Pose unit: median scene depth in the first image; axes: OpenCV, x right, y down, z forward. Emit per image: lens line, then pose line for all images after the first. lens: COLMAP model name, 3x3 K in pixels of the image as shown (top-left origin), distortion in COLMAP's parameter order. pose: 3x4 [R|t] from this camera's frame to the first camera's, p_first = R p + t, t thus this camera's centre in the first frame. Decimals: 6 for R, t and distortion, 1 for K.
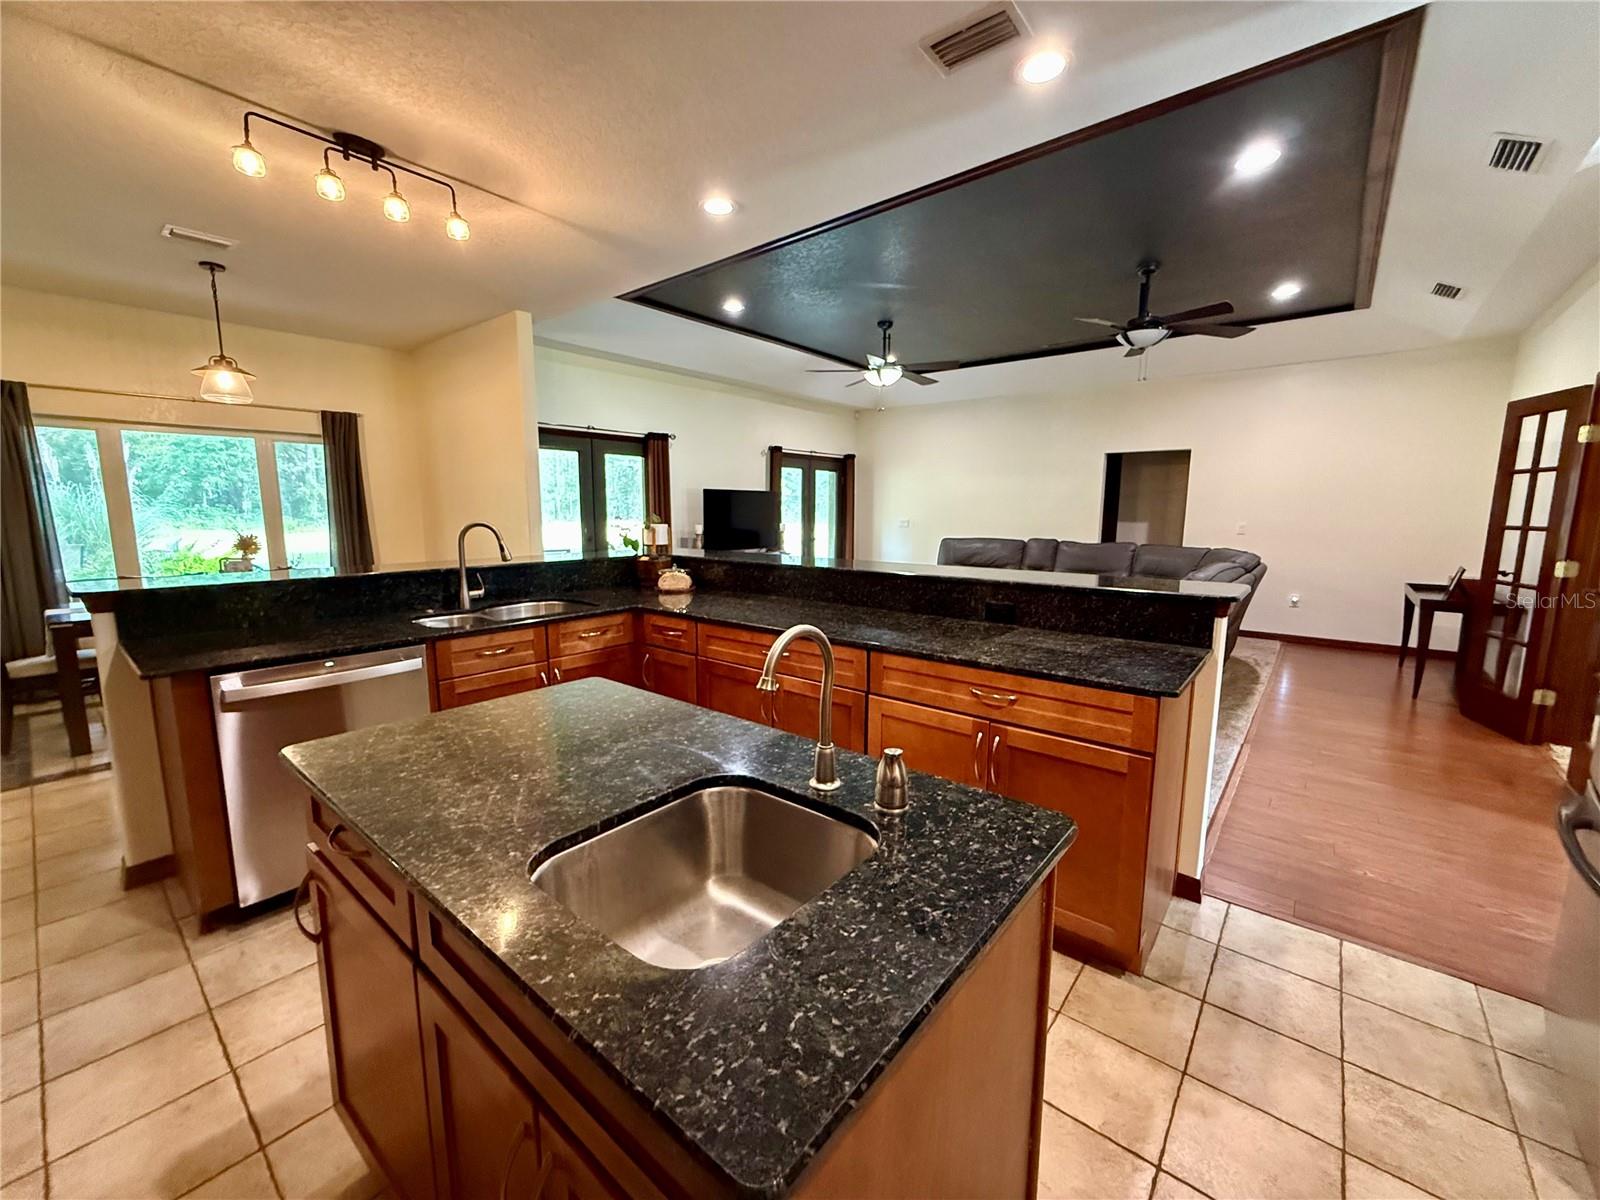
lens RADIAL K [[642.3, 0, 795.1], [0, 642.3, 599.1], [0, 0, 1]] dist [0.002077, -0.000548]
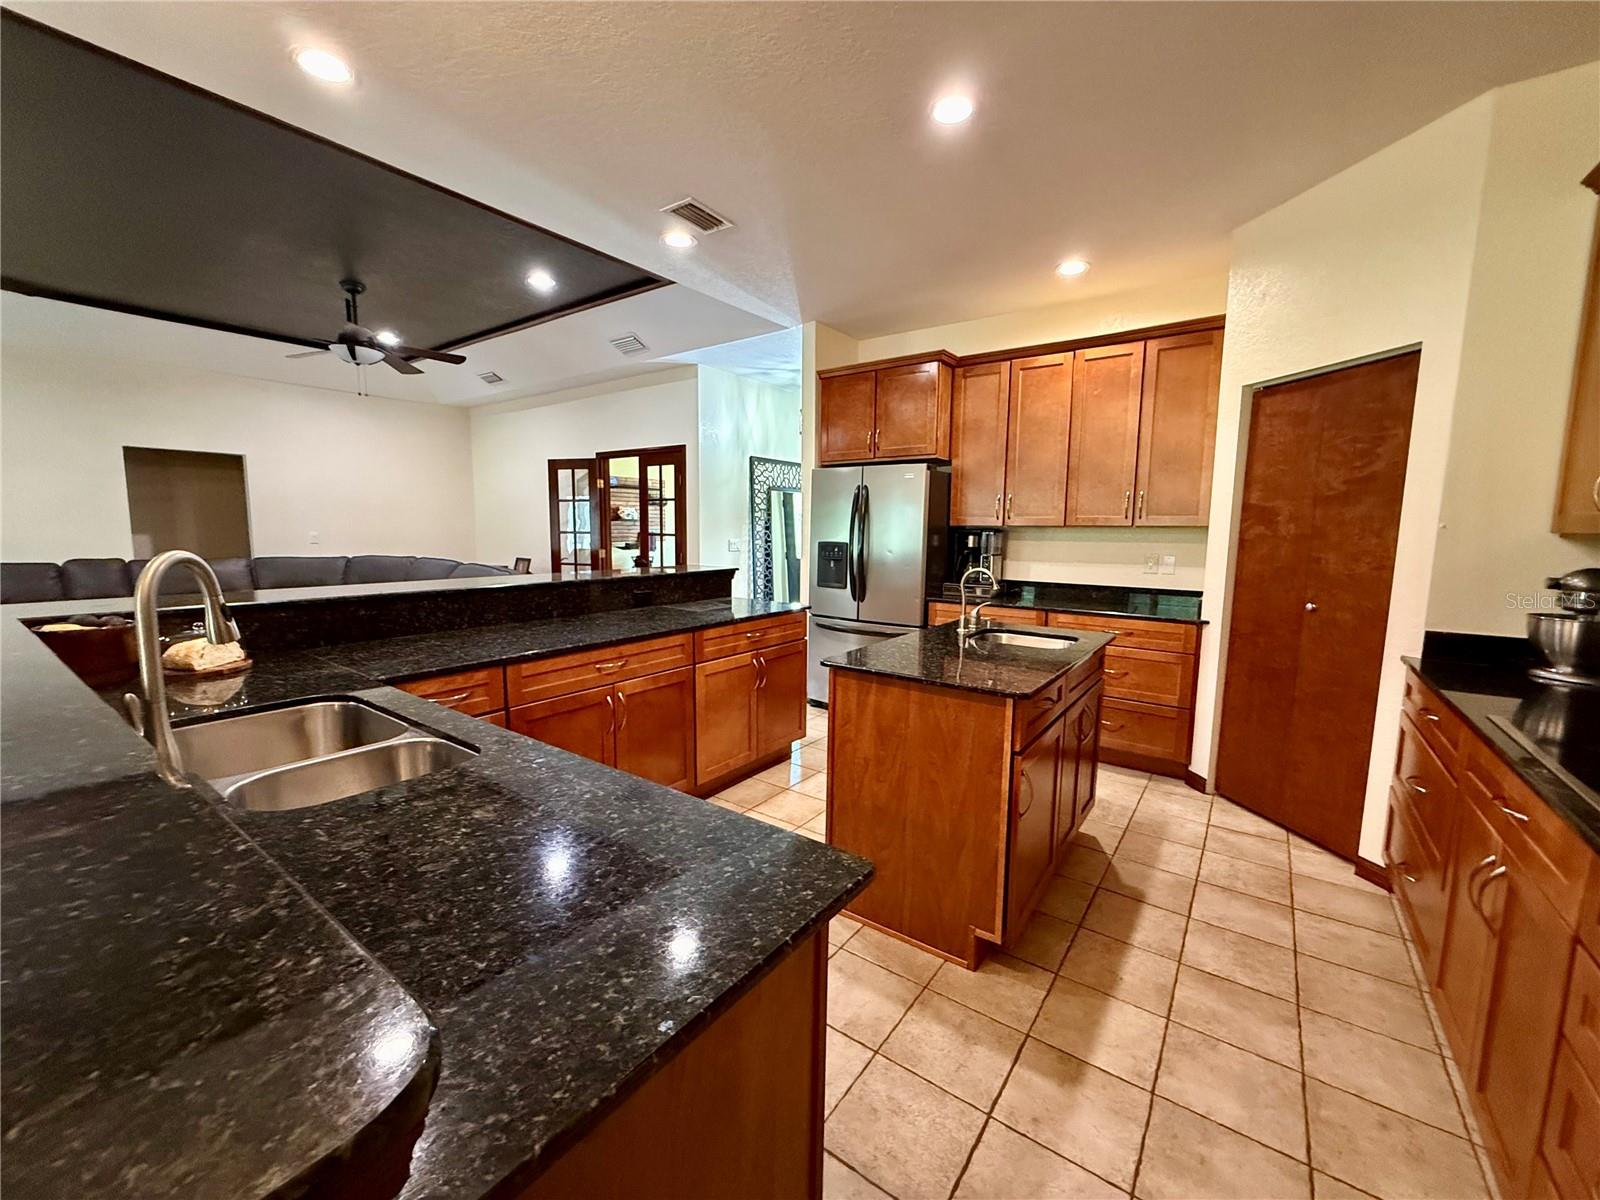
lens RADIAL K [[638.1, 0, 794.1], [0, 638.1, 601.5], [0, 0, 1]] dist [0.000706, 0.000092]
pose [[-0.058908, -0.121274, 0.990870, -0.399064], [0.128494, 0.983415, 0.128000, -0.040452], [-0.989959, 0.134861, -0.042348, 0.287214]]
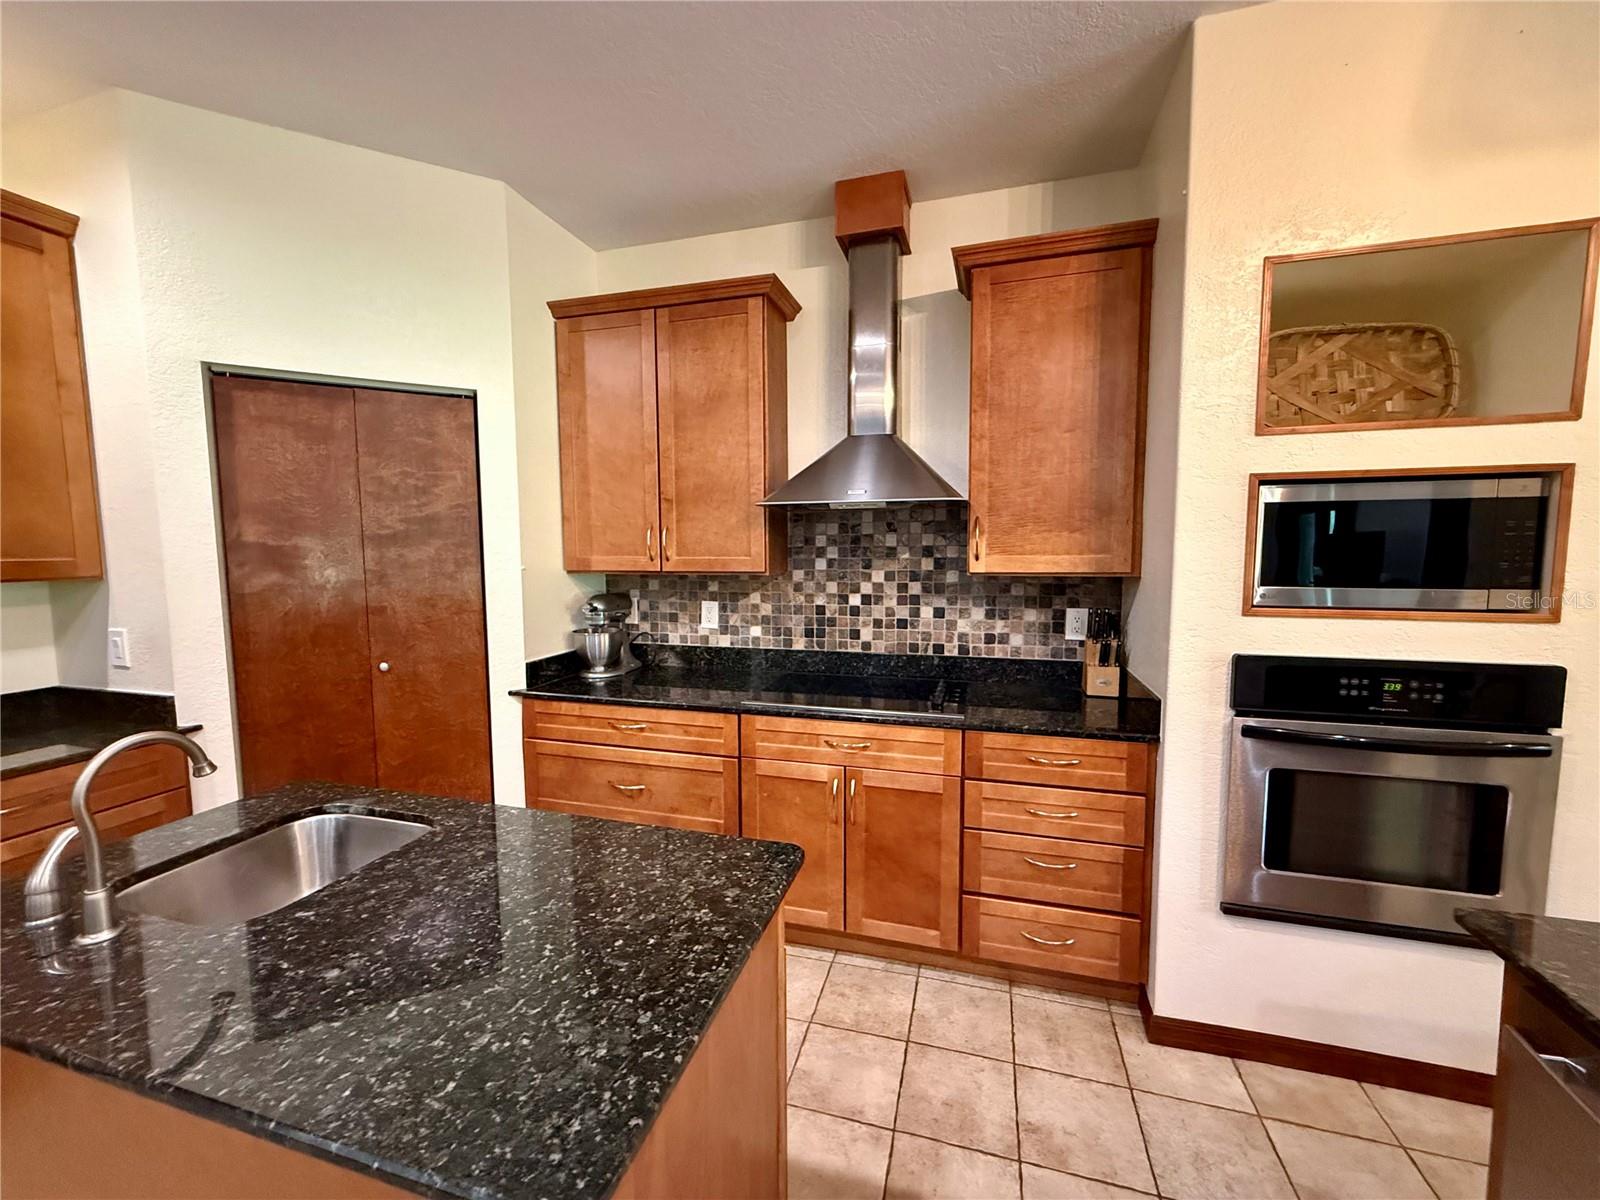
lens RADIAL K [[638.1, 0, 794.1], [0, 638.1, 601.5], [0, 0, 1]] dist [0.000706, 0.000092]
pose [[-0.917578, 0.035771, -0.395944, -0.076773], [-0.053449, 0.975802, 0.212024, -0.061059], [0.393947, 0.215711, -0.893462, 0.328859]]
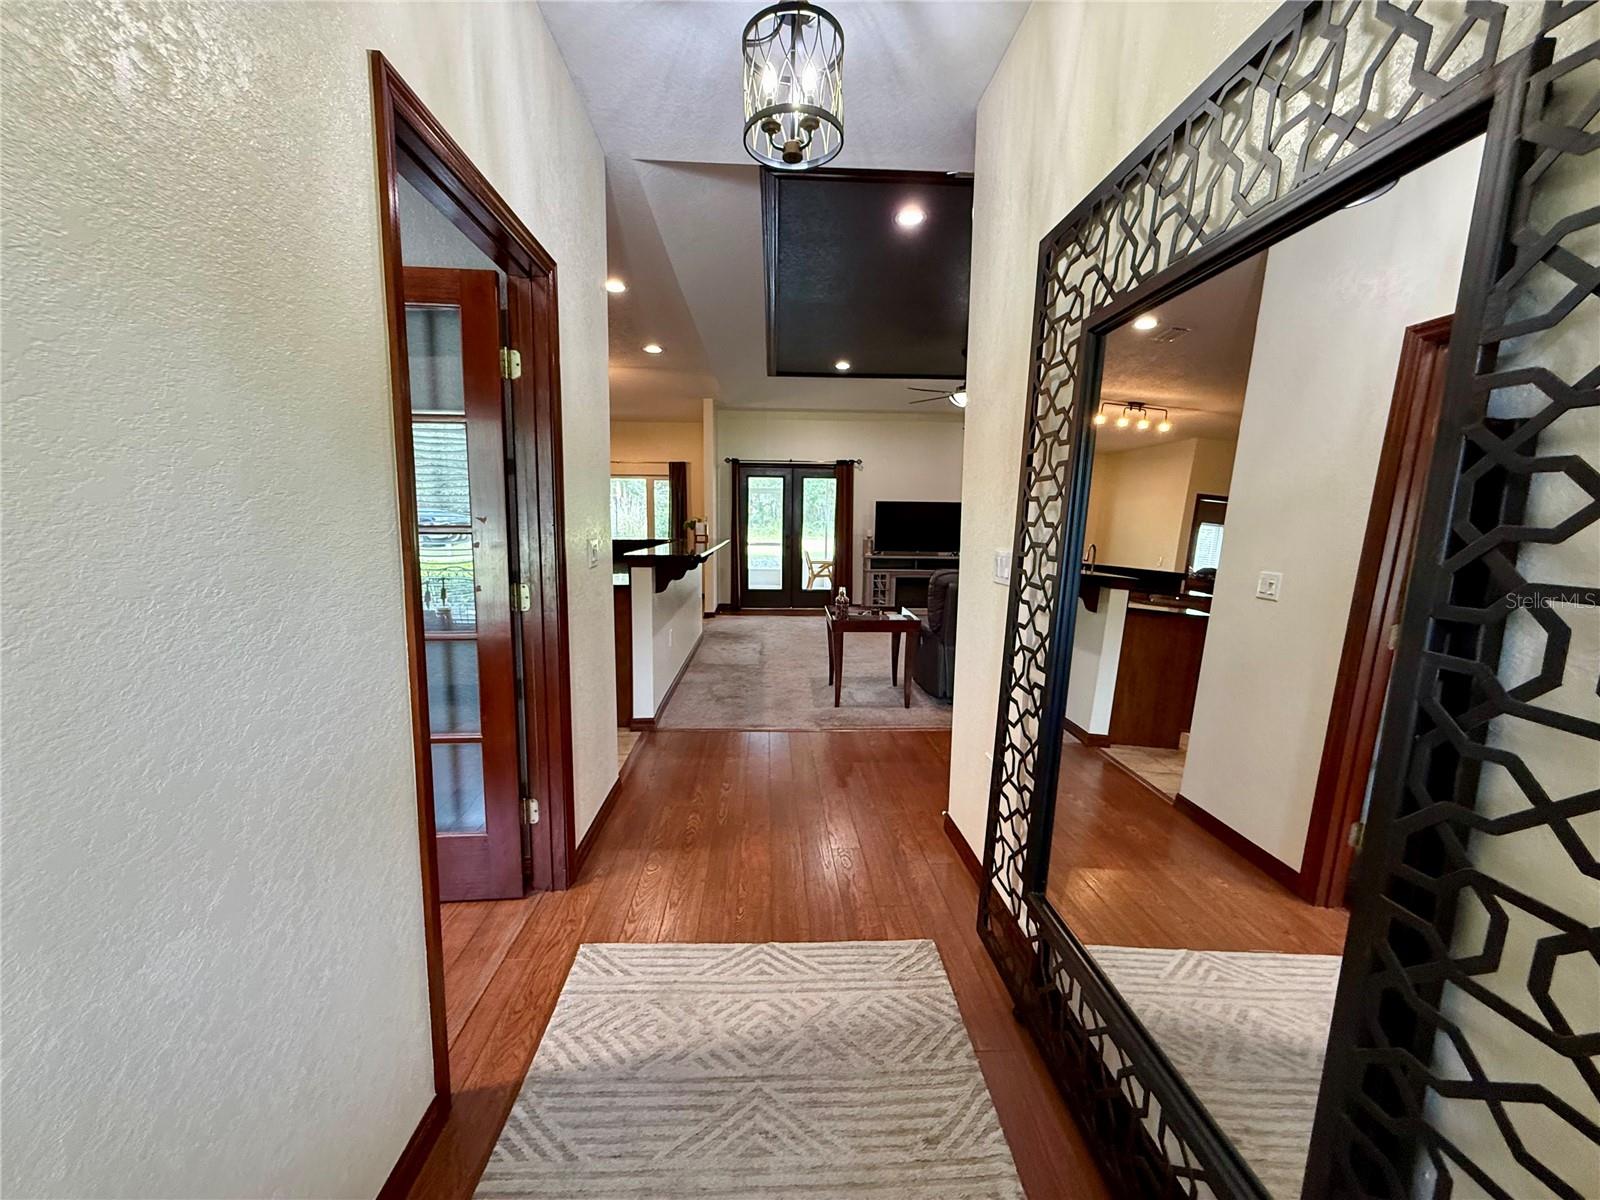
lens RADIAL K [[638.1, 0, 794.1], [0, 638.1, 601.5], [0, 0, 1]] dist [0.000706, 0.000092]
pose [[0.674217, 0.097255, -0.732101, 0.721242], [-0.111991, 0.993291, 0.028816, 0.006511], [0.729993, 0.062560, 0.680586, 0.042306]]
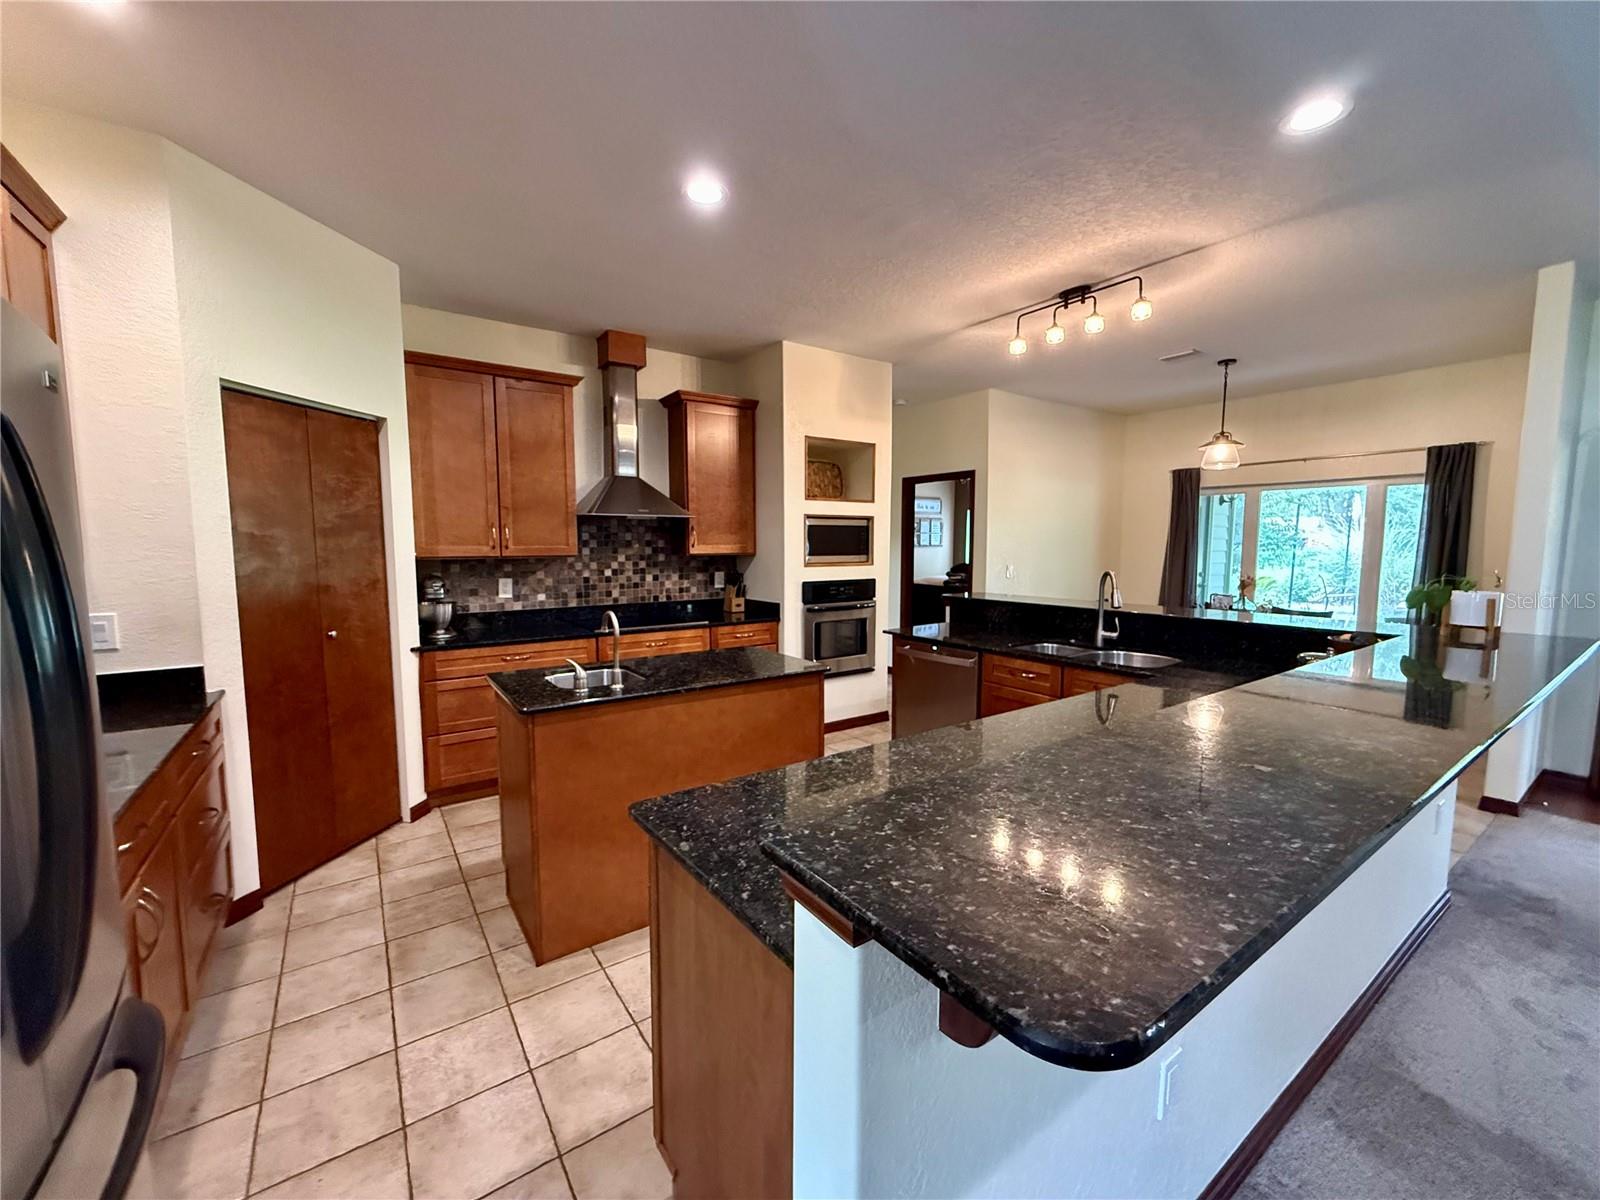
lens RADIAL K [[638.1, 0, 794.1], [0, 638.1, 601.5], [0, 0, 1]] dist [0.000706, 0.000092]
pose [[-0.266595, 0.086255, -0.959941, 0.319821], [-0.136072, 0.982643, 0.126085, -0.058986], [0.954155, 0.164235, -0.250231, 0.338308]]
